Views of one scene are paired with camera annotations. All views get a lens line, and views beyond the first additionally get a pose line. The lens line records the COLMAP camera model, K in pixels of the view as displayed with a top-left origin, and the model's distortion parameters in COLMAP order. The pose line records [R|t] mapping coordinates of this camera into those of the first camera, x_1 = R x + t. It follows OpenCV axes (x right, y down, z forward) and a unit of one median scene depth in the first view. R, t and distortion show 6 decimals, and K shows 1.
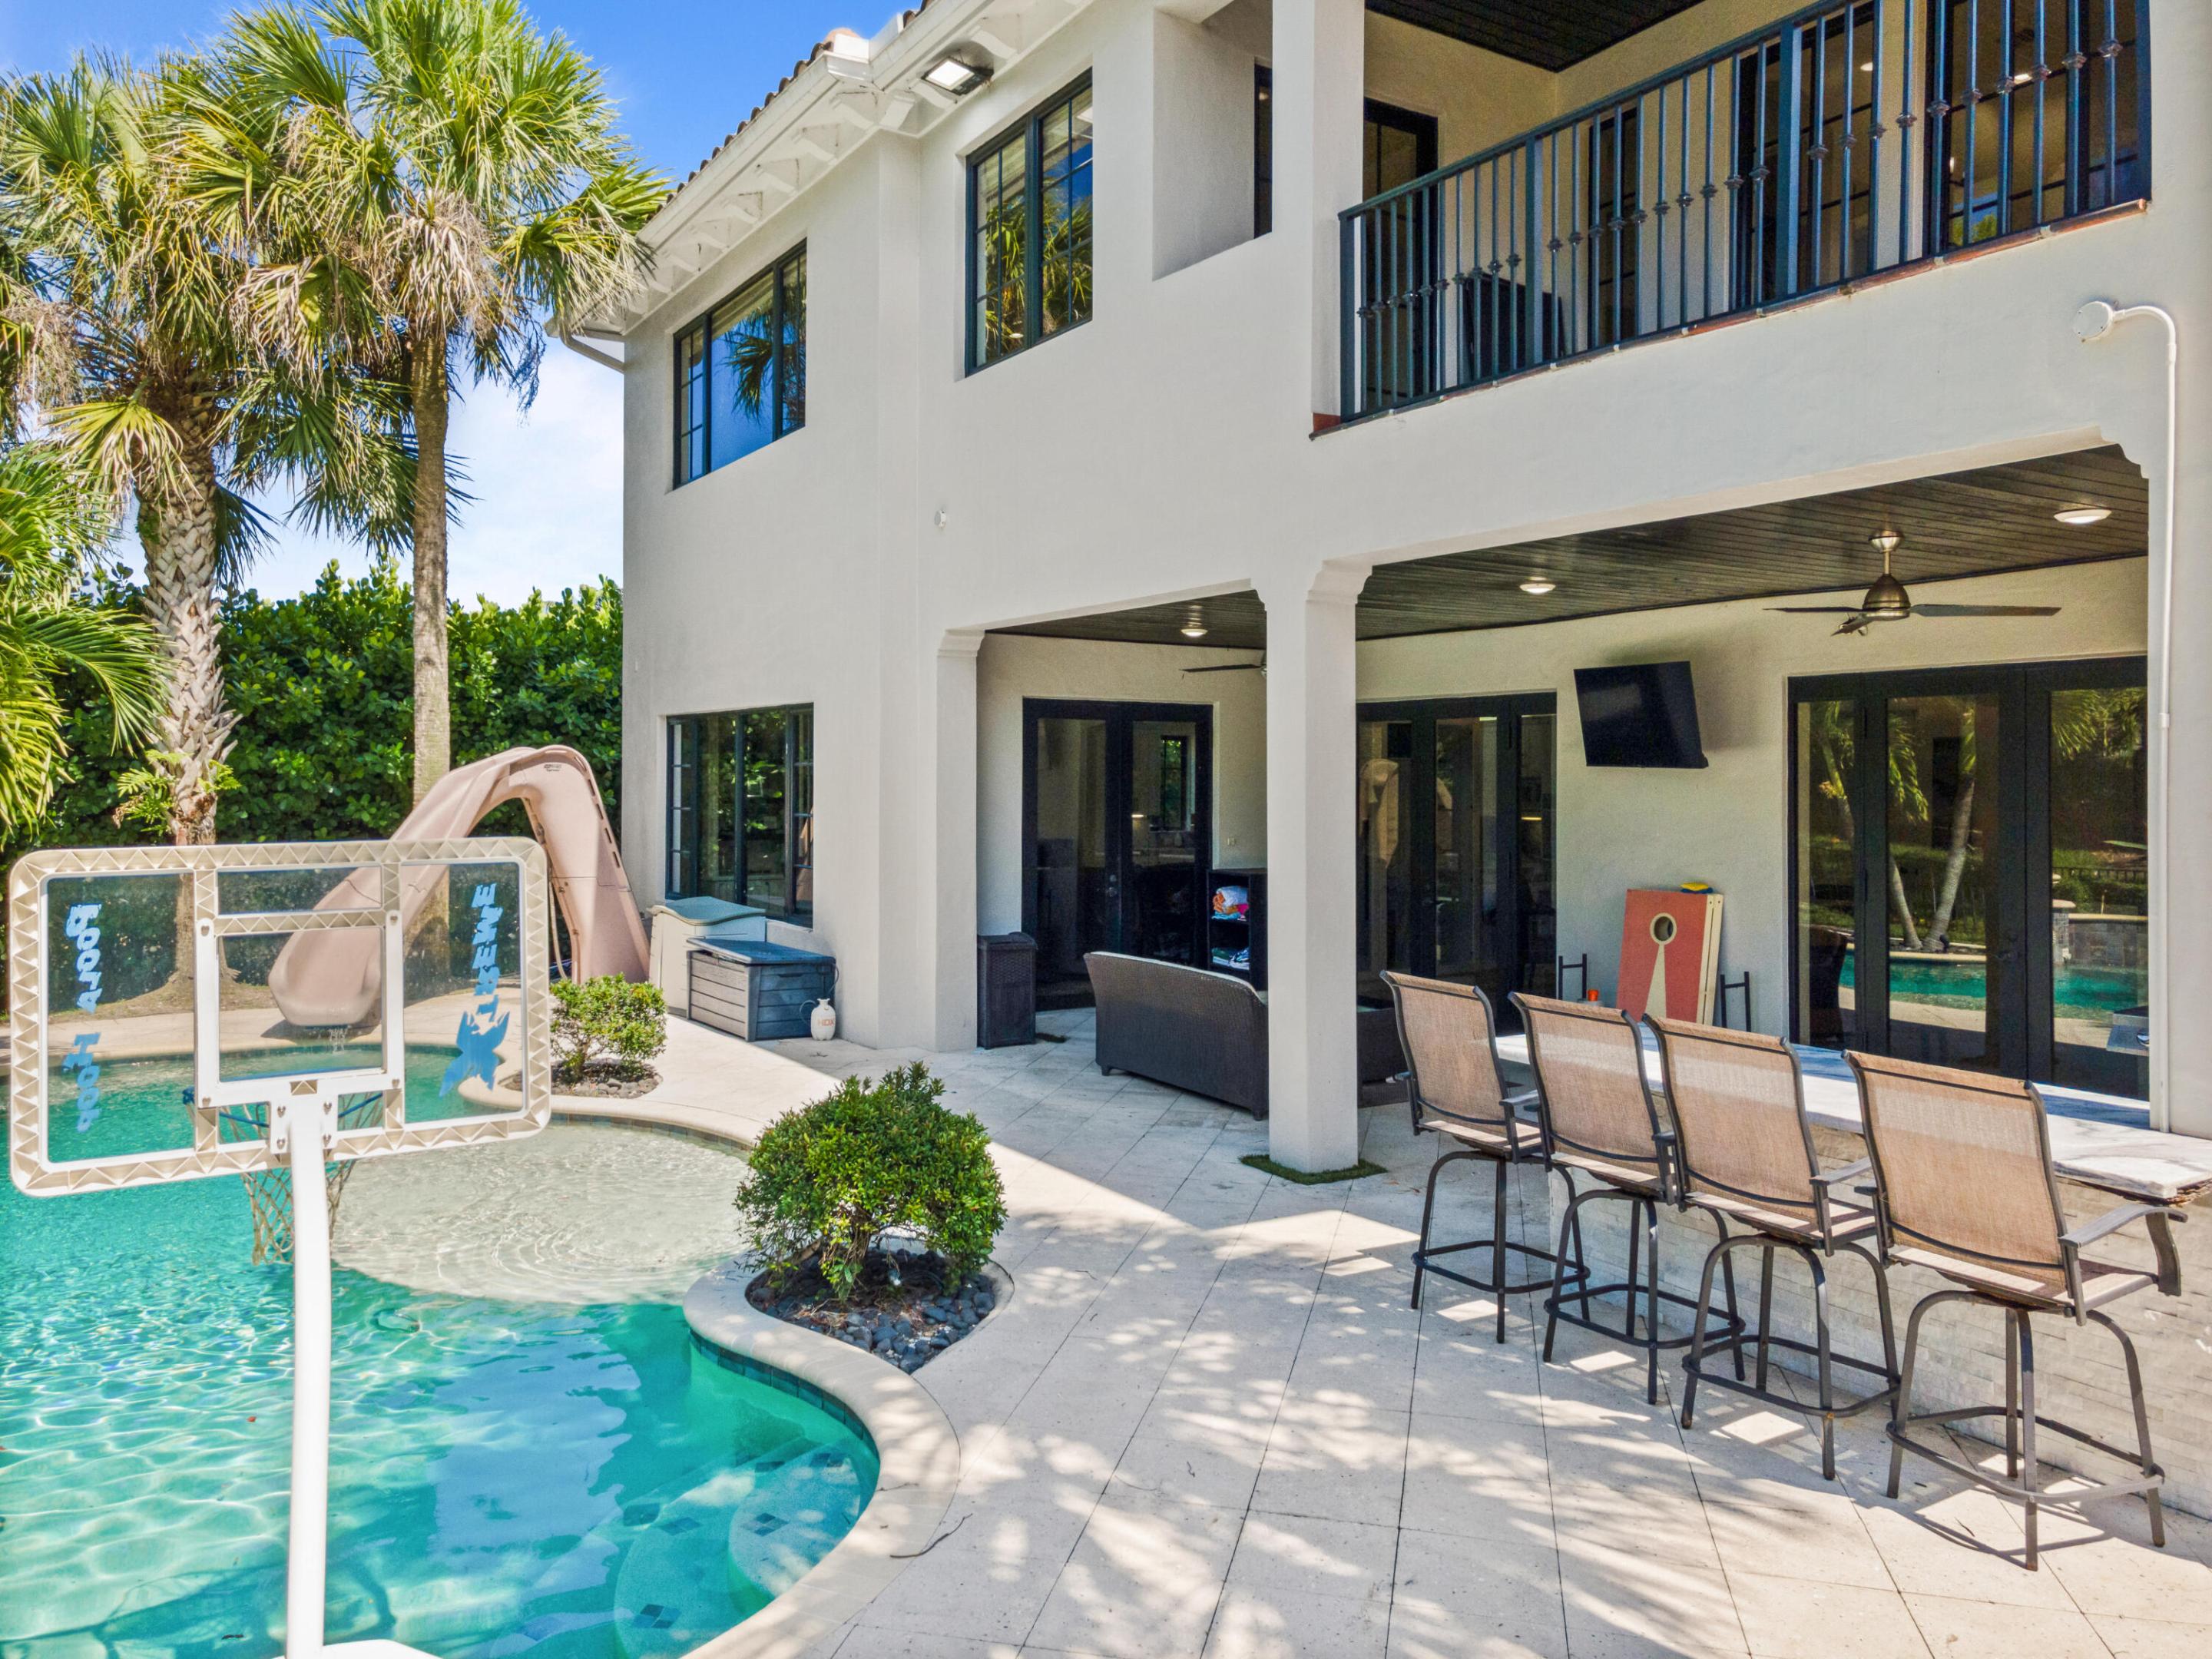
lens RADIAL K [[1636.3, 0, 1121.1], [0, 1636.3, 776.1], [0, 0, 1]] dist [0.041557, 0.002533]
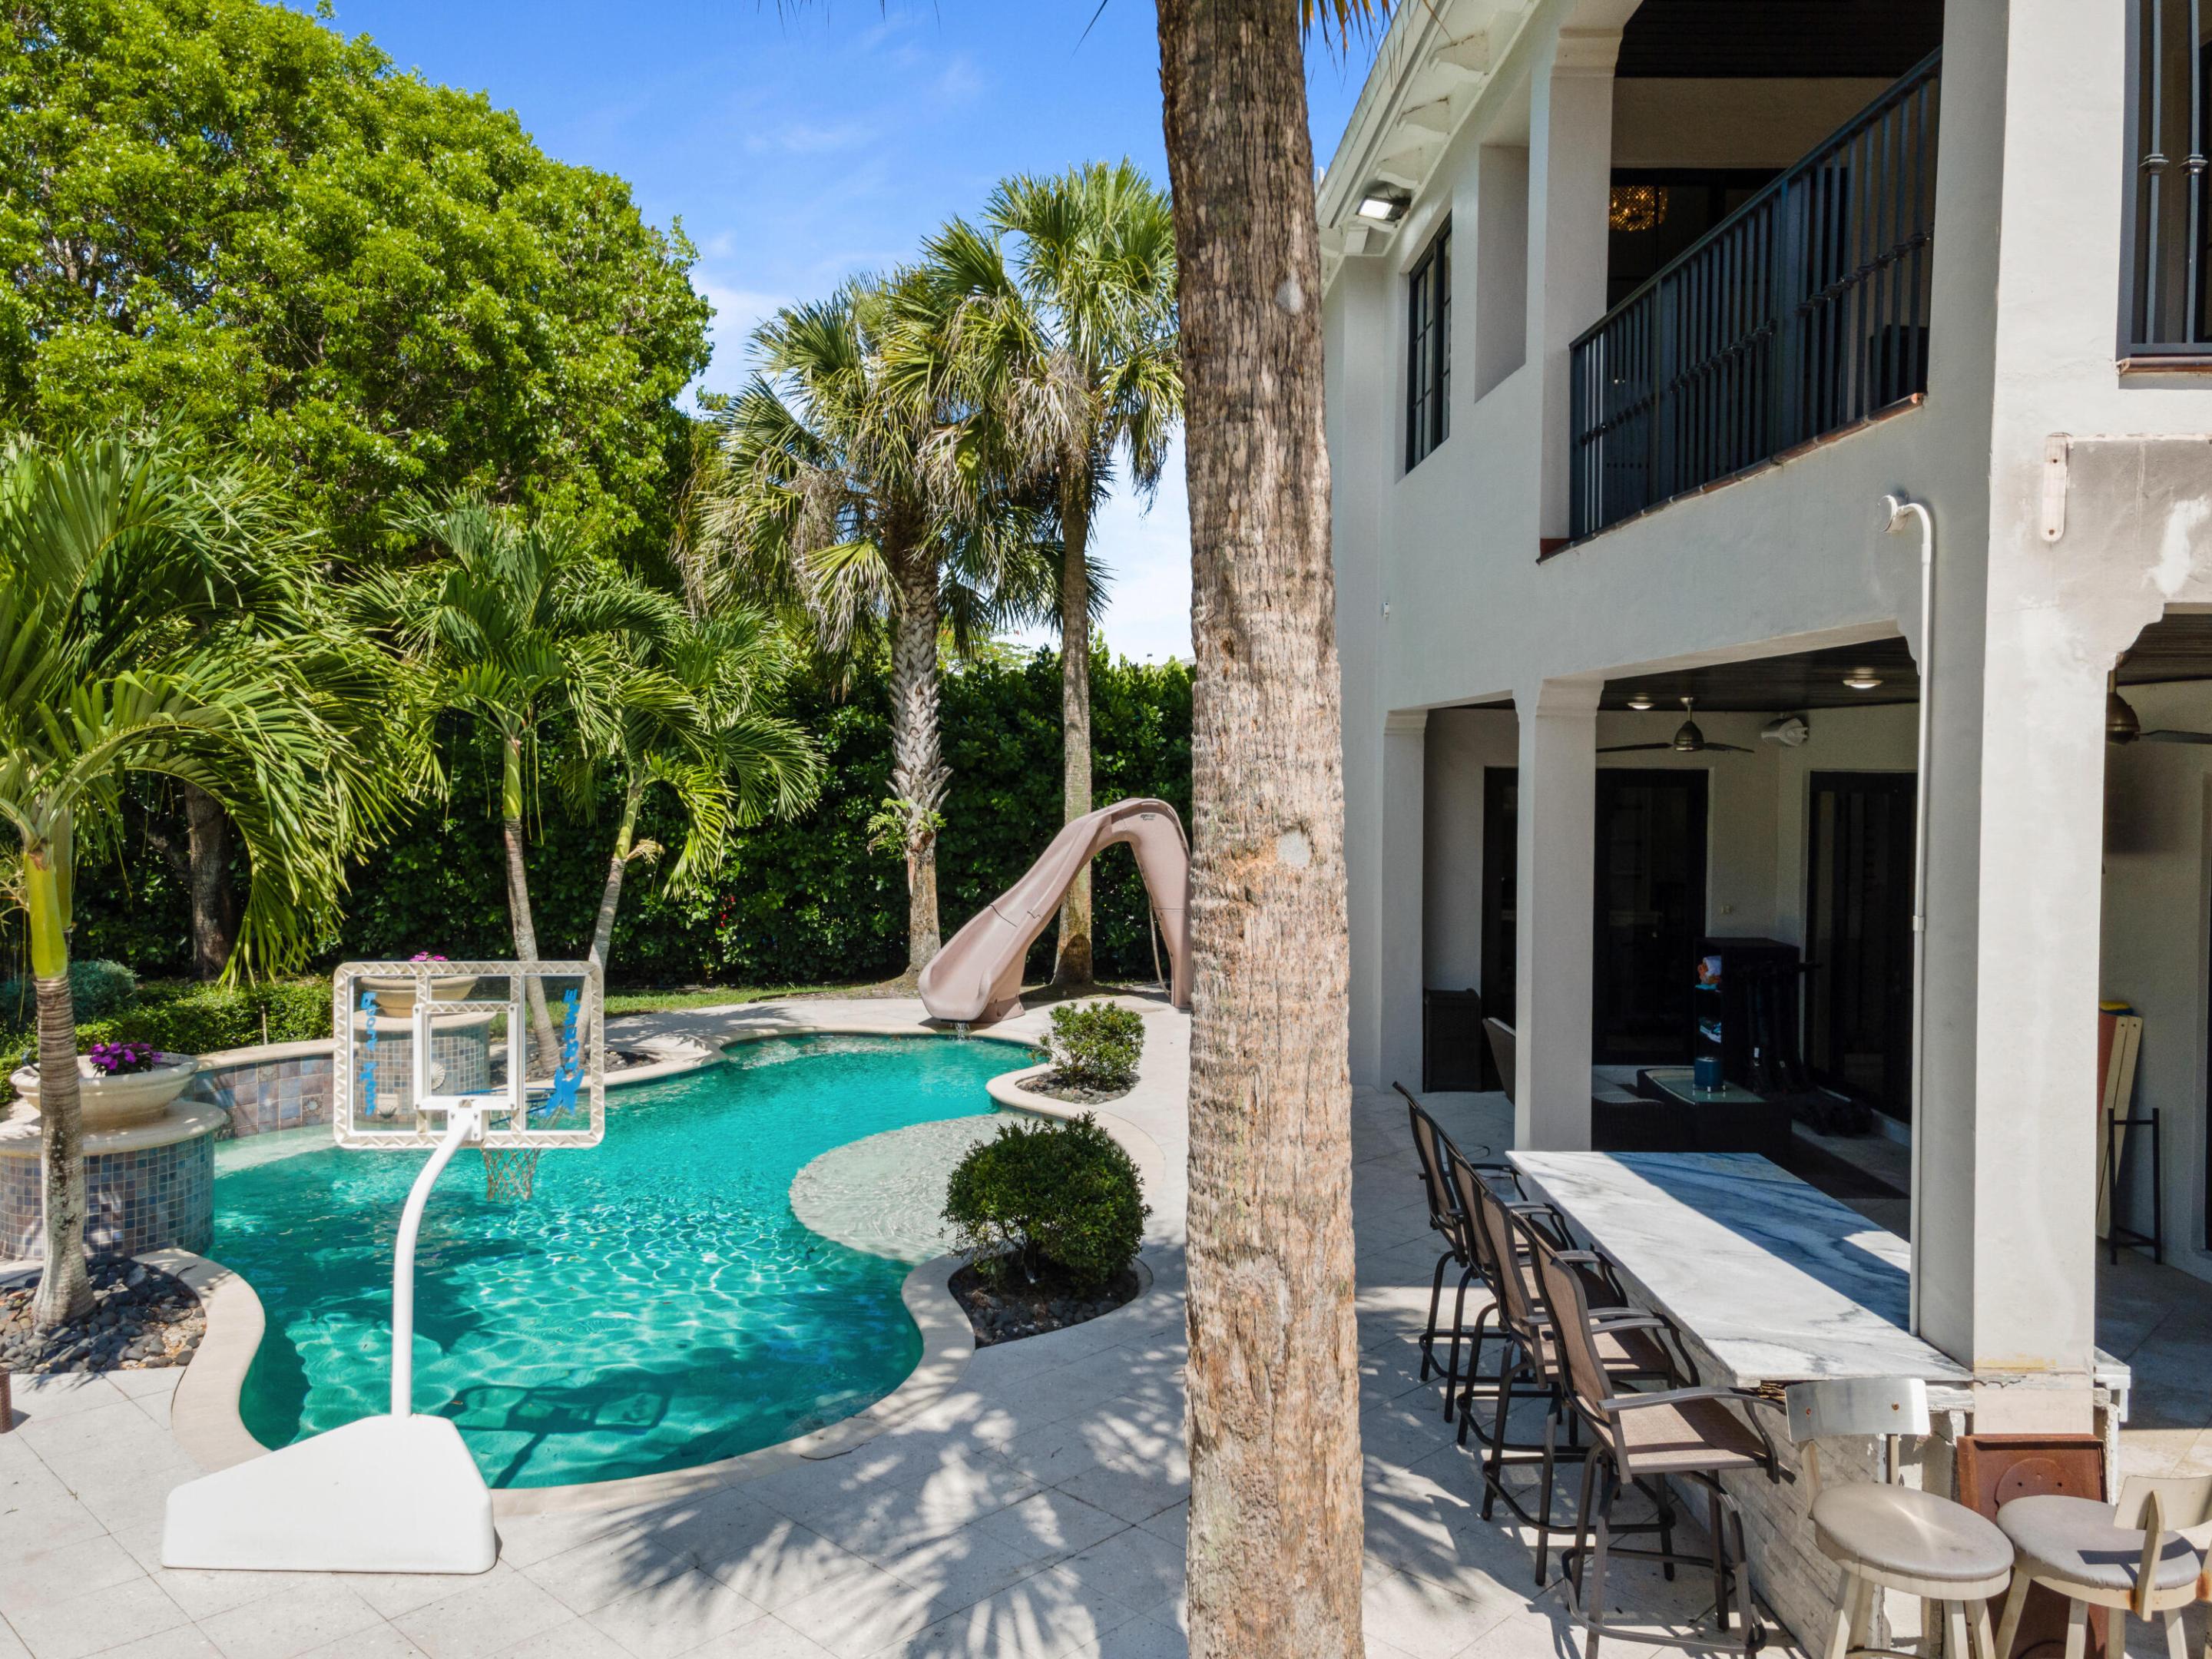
lens RADIAL K [[1643.9, 0, 1116.3], [0, 1643.9, 809.0], [0, 0, 1]] dist [0.054677, 0.001270]
pose [[0.856786, 0.016500, -0.515408, 0.280531], [-0.003026, 0.999632, 0.026970, -0.048546], [0.515663, -0.021548, 0.856520, -0.037148]]
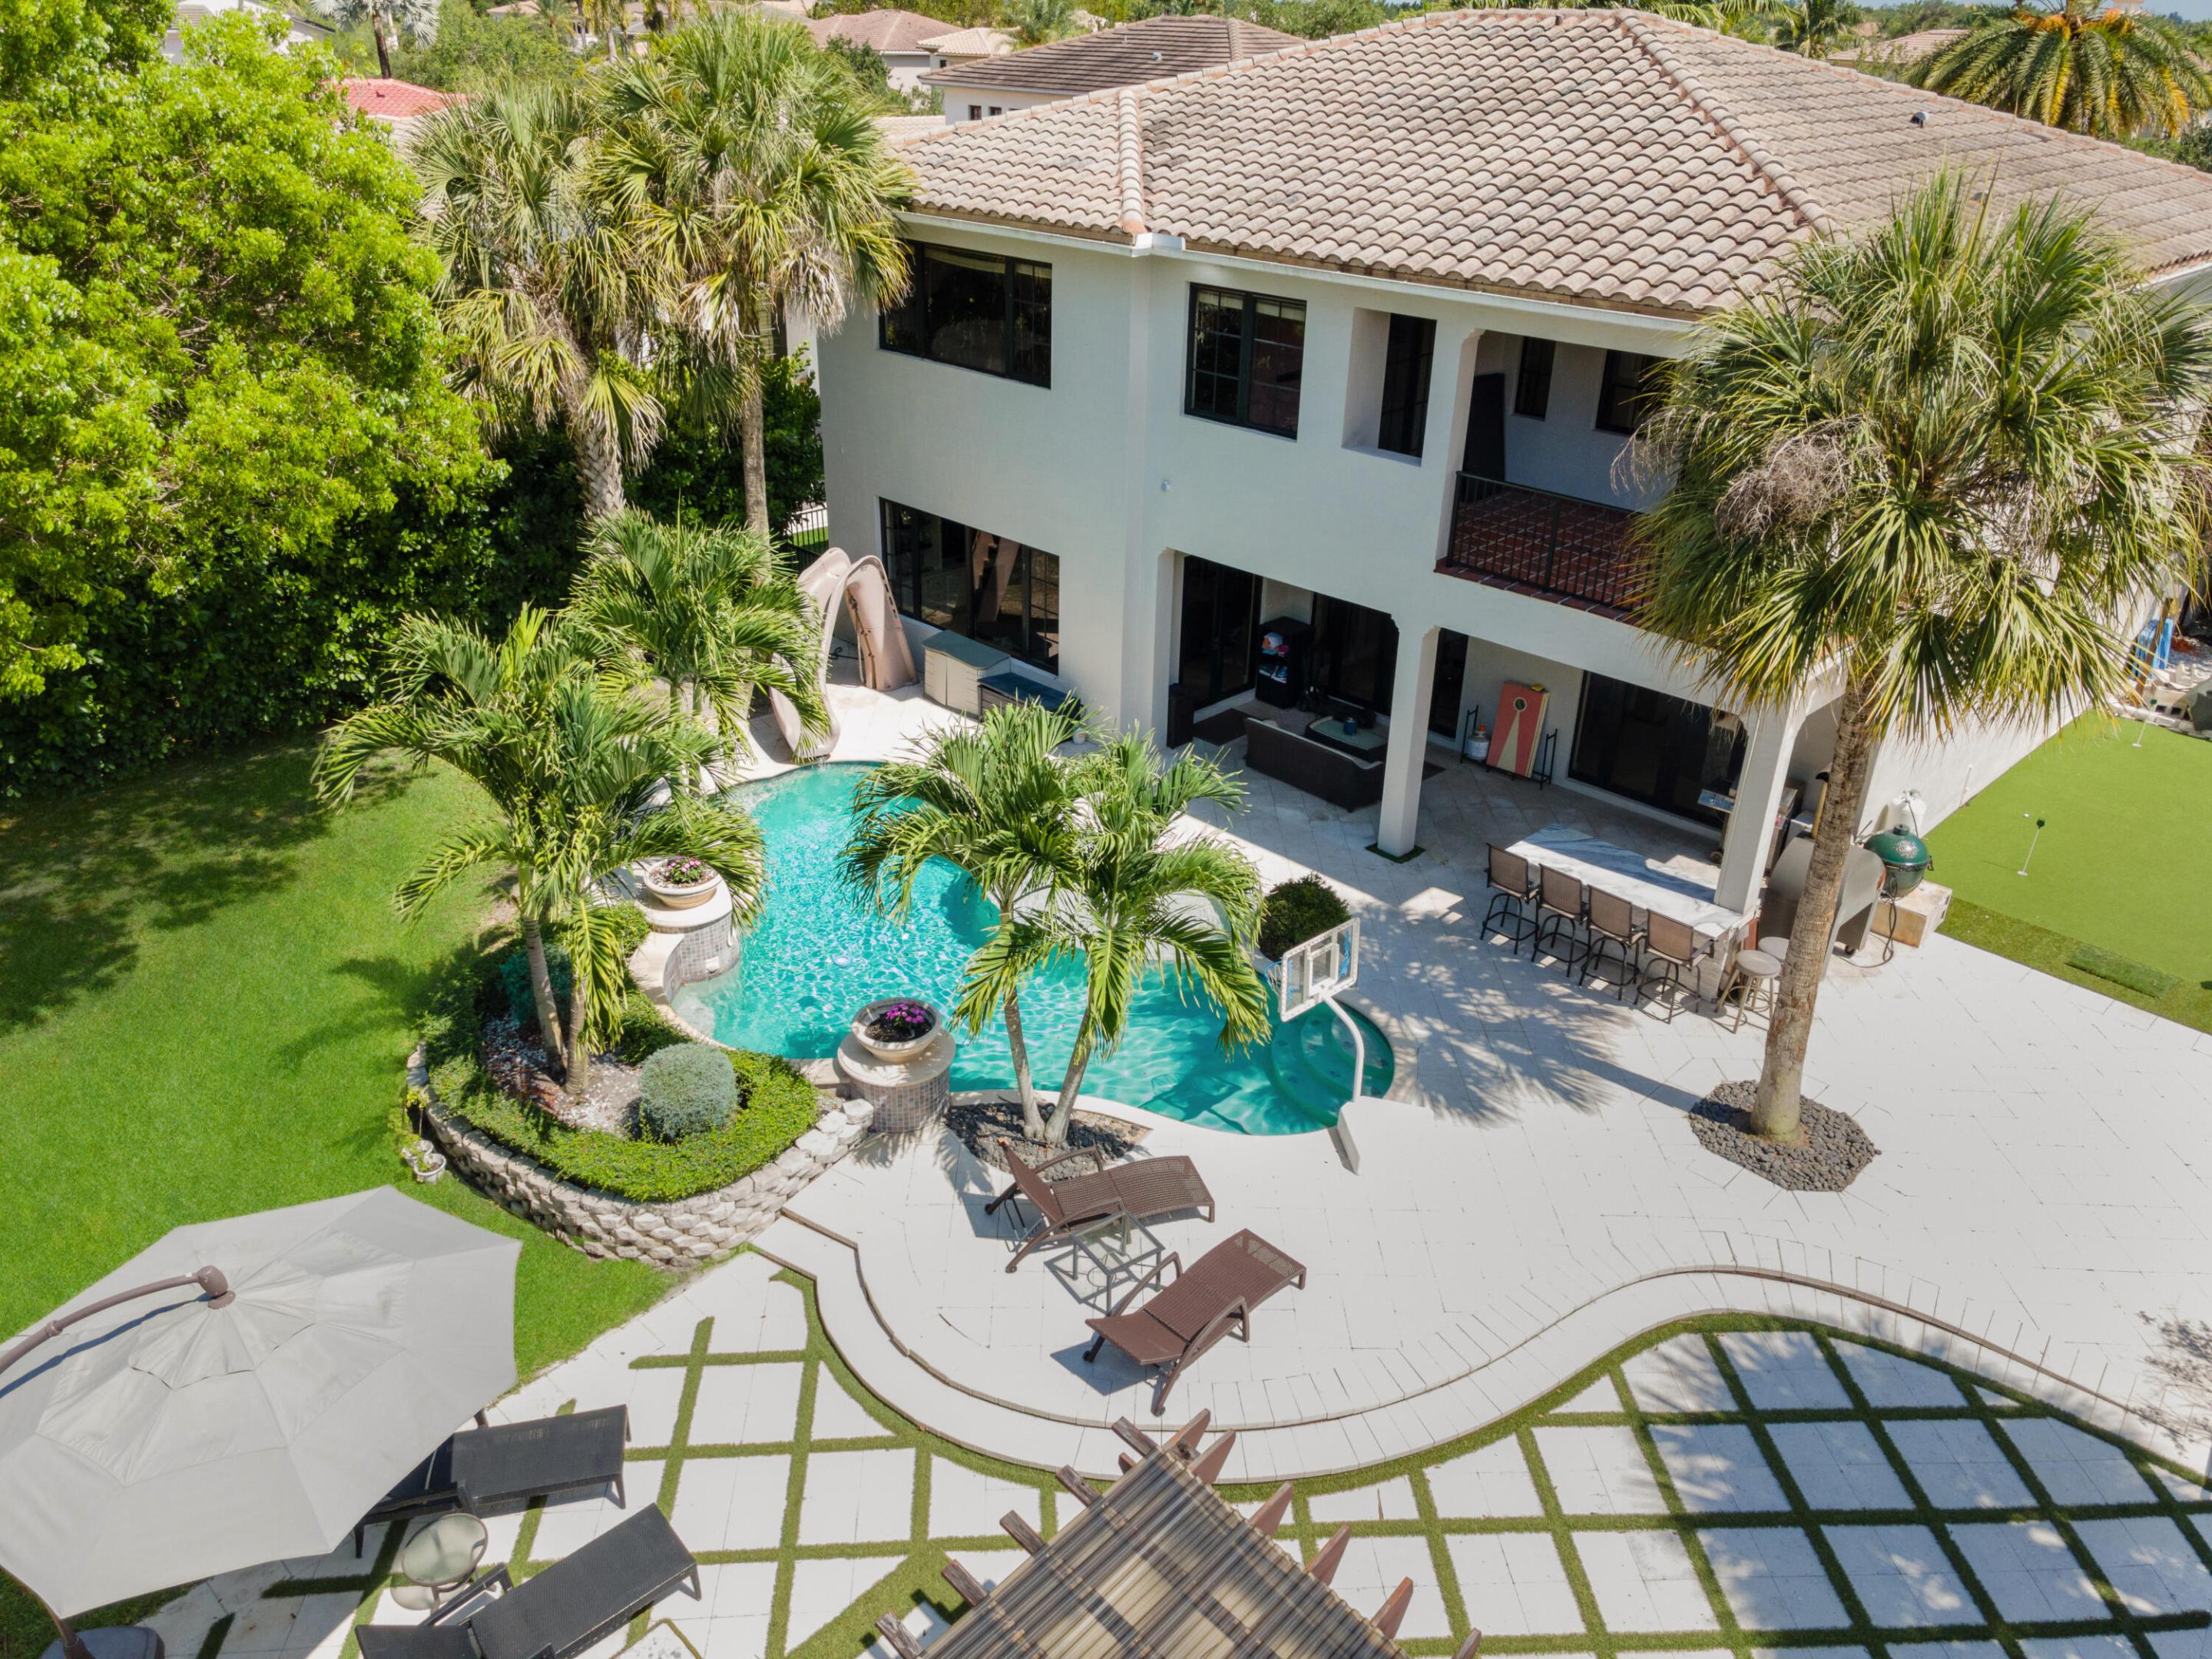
lens RADIAL K [[1596.2, 0, 1119.1], [0, 1596.2, 827.7], [0, 0, 1]] dist [0.044306, 0.002844]
pose [[0.973550, -0.085240, 0.211978, -0.516551], [-0.020159, 0.892132, 0.451325, -0.563065], [-0.227583, -0.443660, 0.866817, -0.624537]]
